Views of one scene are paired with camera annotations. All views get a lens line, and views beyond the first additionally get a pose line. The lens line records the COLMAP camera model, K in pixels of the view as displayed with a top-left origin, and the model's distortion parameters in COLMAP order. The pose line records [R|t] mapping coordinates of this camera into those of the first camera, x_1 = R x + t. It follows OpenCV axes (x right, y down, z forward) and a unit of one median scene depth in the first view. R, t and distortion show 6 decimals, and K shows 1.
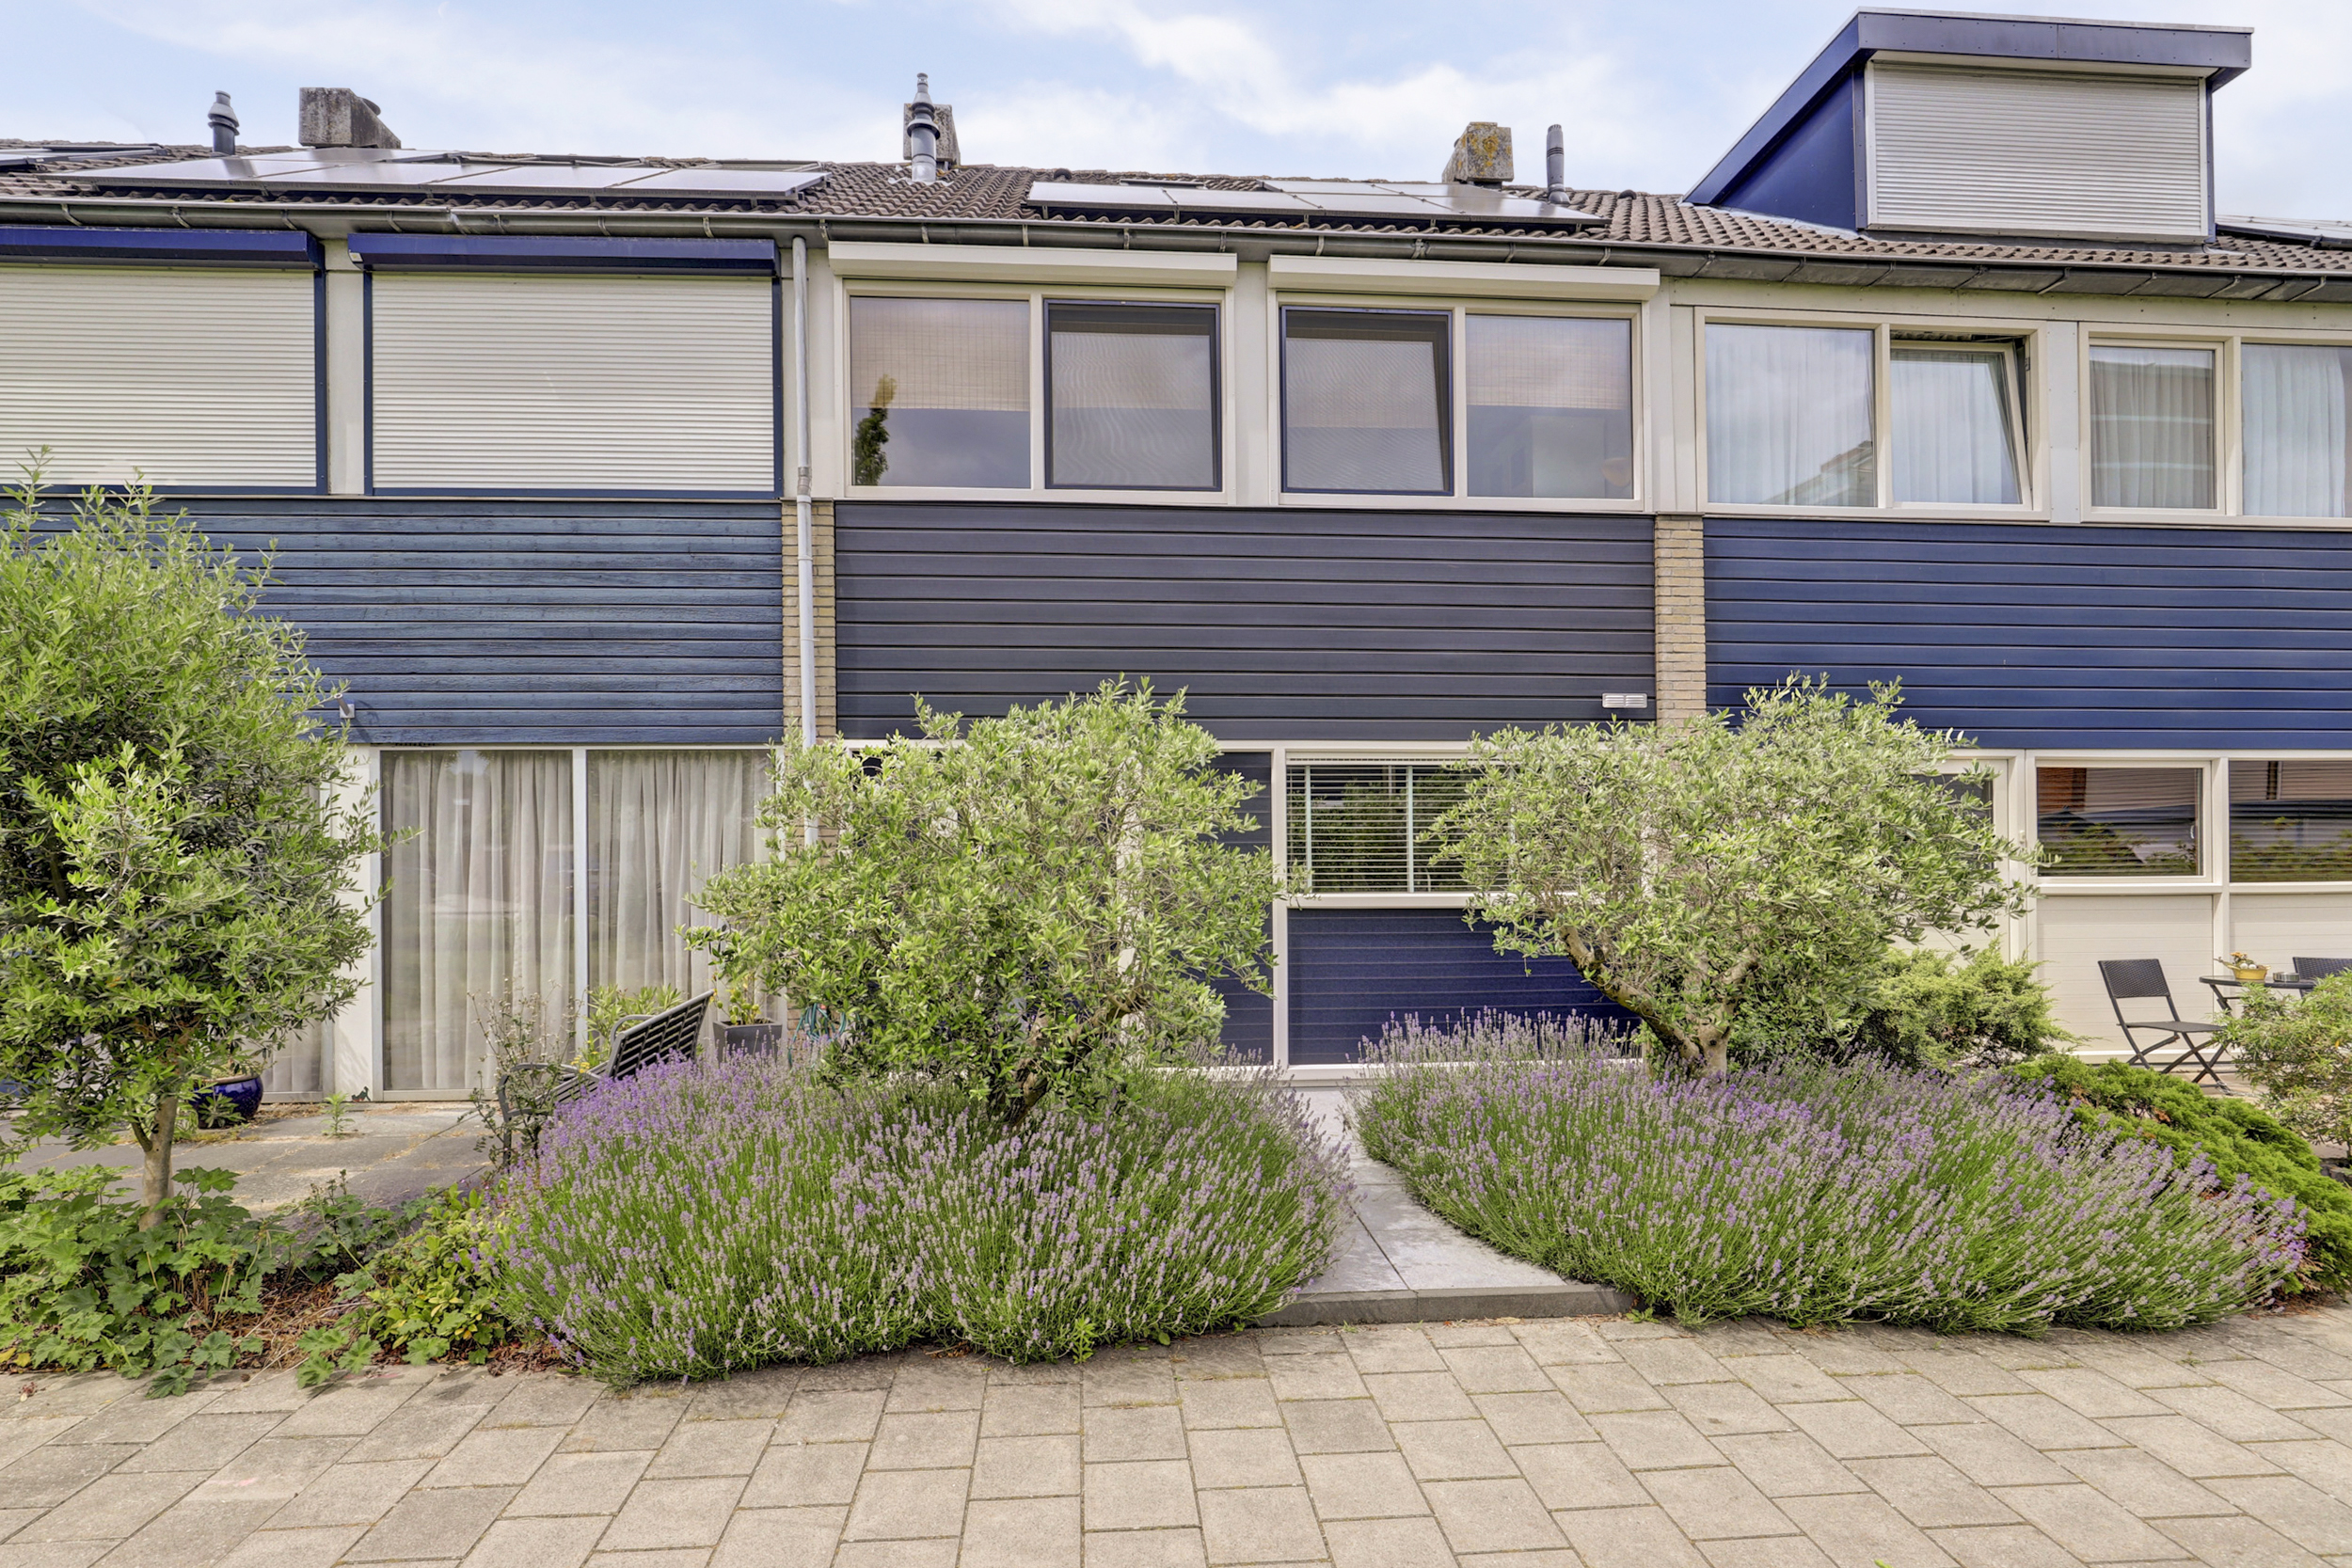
lens RADIAL K [[1109.9, 0, 1153.0], [0, 1109.9, 848.4], [0, 0, 1]] dist [-0.017733, 0.005137]
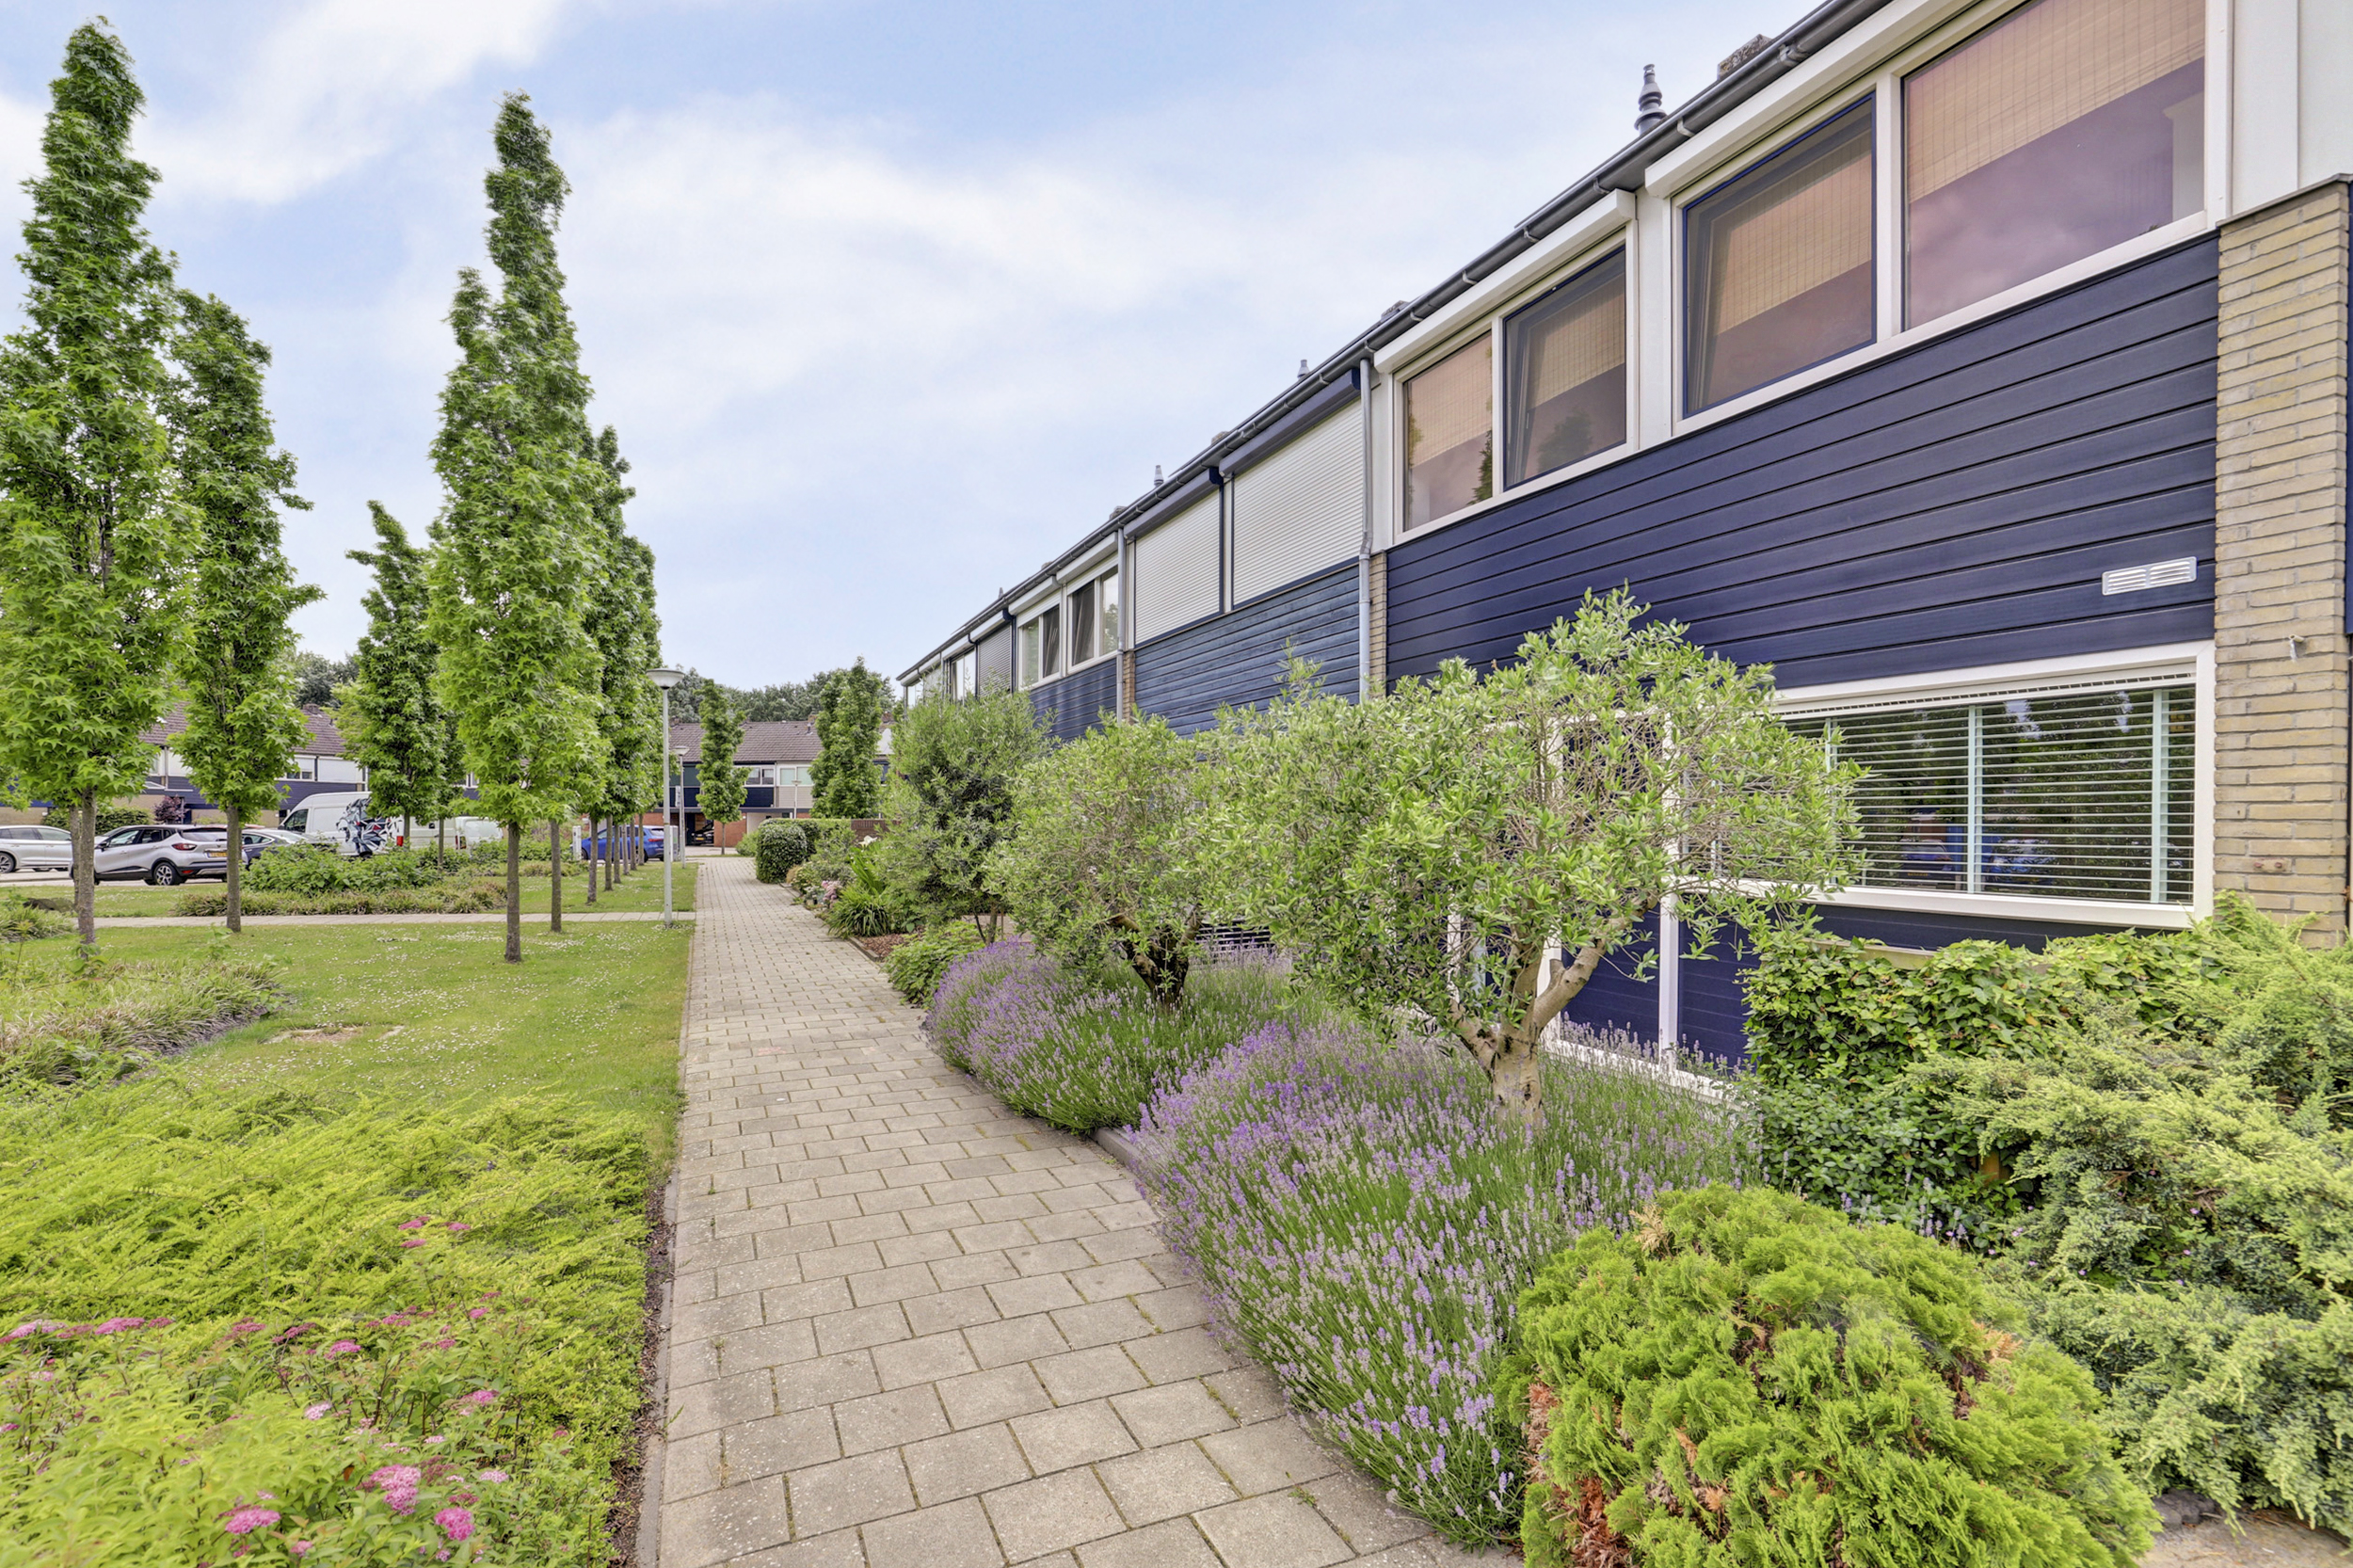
lens RADIAL K [[1110.4, 0, 1143.7], [0, 1110.4, 822.4], [0, 0, 1]] dist [-0.017733, 0.005137]
pose [[0.309868, 0.008006, -0.950746, 0.824806], [-0.013412, 0.999902, 0.004049, -0.000129], [0.950685, 0.011497, 0.309945, 0.328996]]
